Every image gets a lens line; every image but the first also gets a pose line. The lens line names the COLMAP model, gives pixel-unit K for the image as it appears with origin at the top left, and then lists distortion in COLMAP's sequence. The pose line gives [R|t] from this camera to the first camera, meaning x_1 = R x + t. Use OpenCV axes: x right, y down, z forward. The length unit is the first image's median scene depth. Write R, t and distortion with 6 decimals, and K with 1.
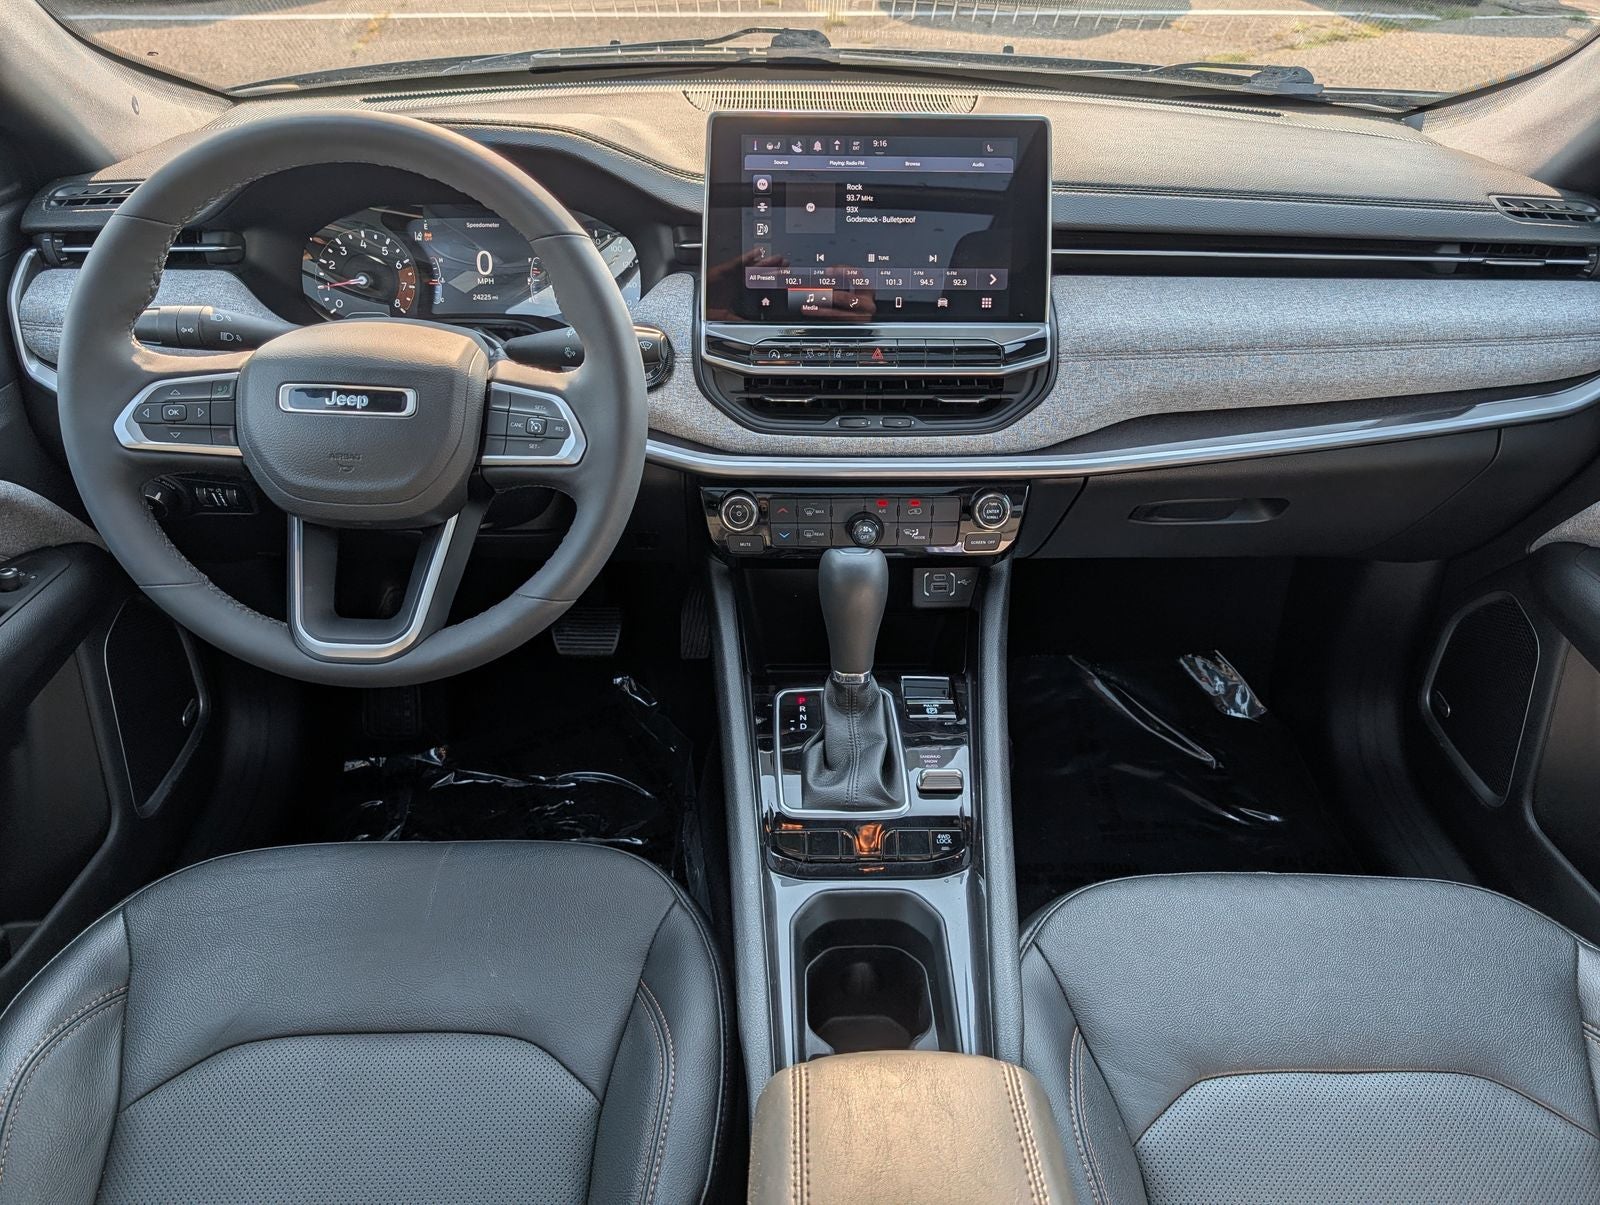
lens RADIAL K [[1228.8, 0, 832.2], [0, 1228.8, 628.2], [0, 0, 1]] dist [0.000590, -0.007321]
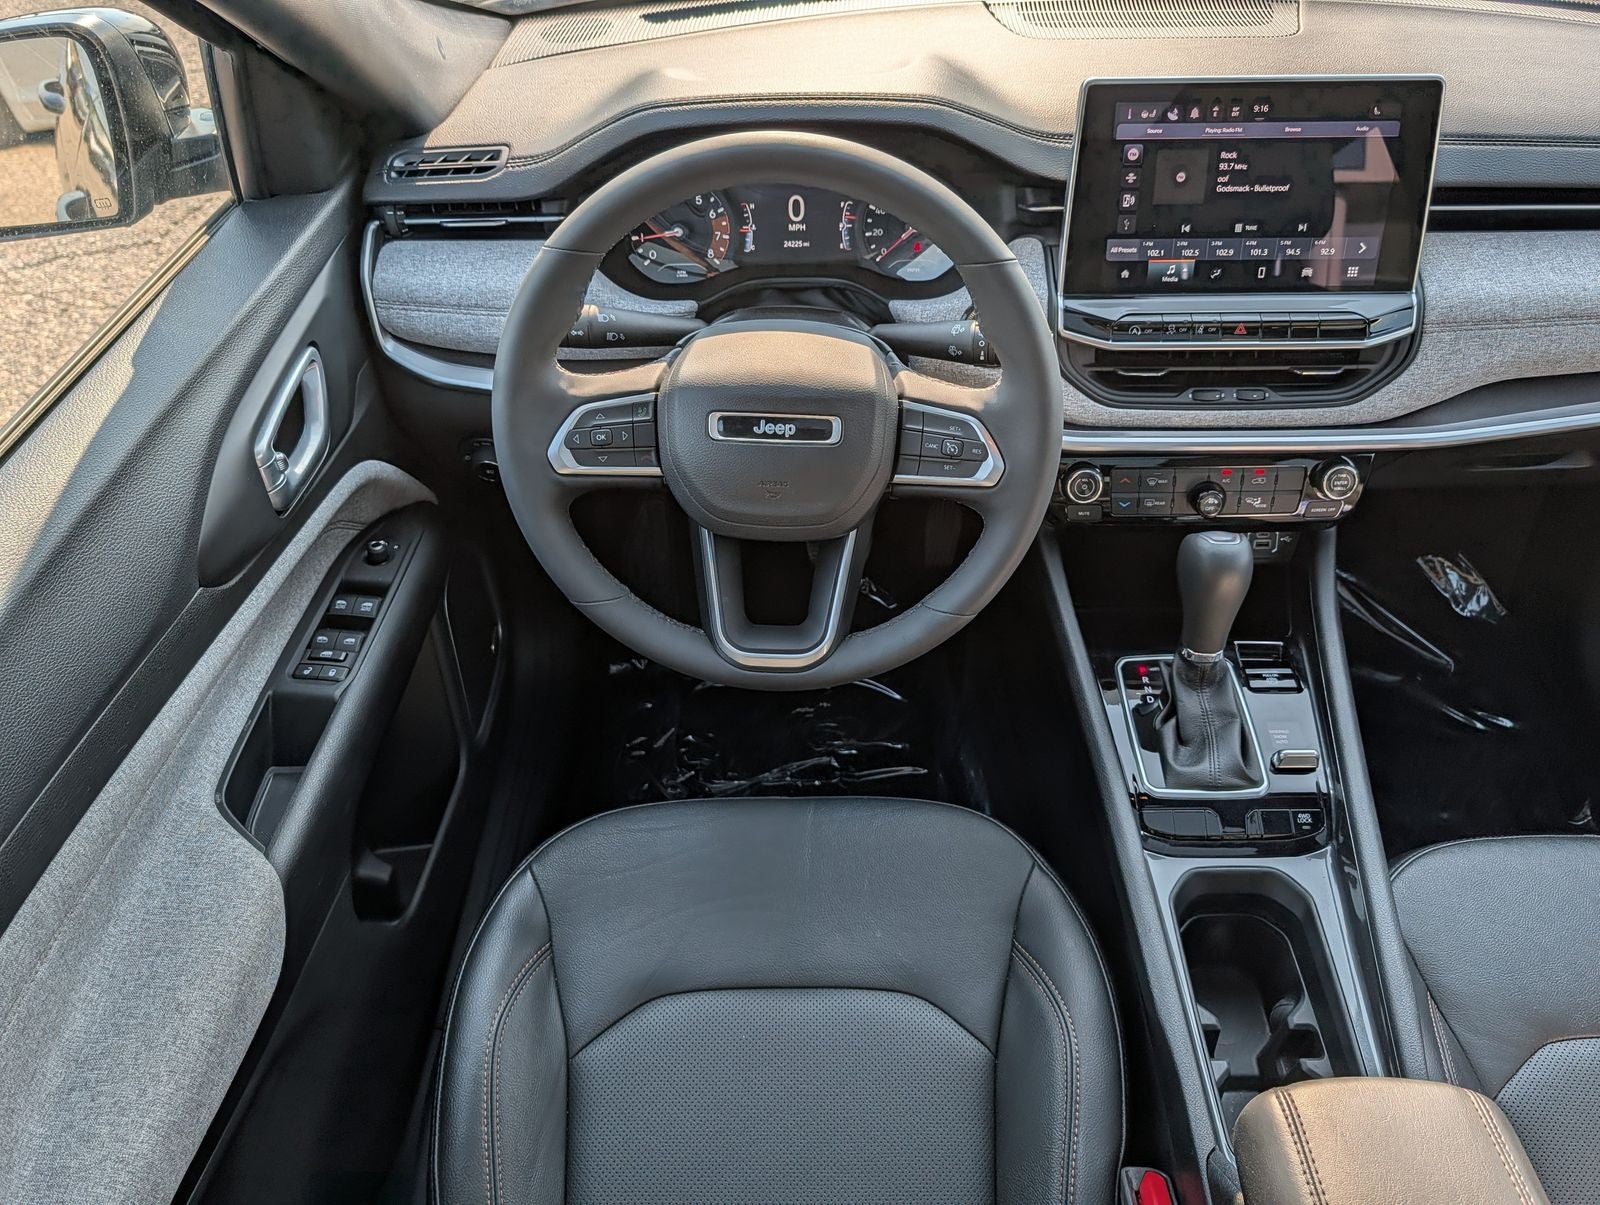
lens RADIAL K [[1228.8, 0, 832.2], [0, 1228.8, 628.2], [0, 0, 1]] dist [0.000590, -0.007321]
pose [[0.998820, 0.000541, -0.048567, -0.246354], [0.008032, 0.984328, 0.176165, -0.166821], [0.047901, -0.176347, 0.983162, -0.026411]]
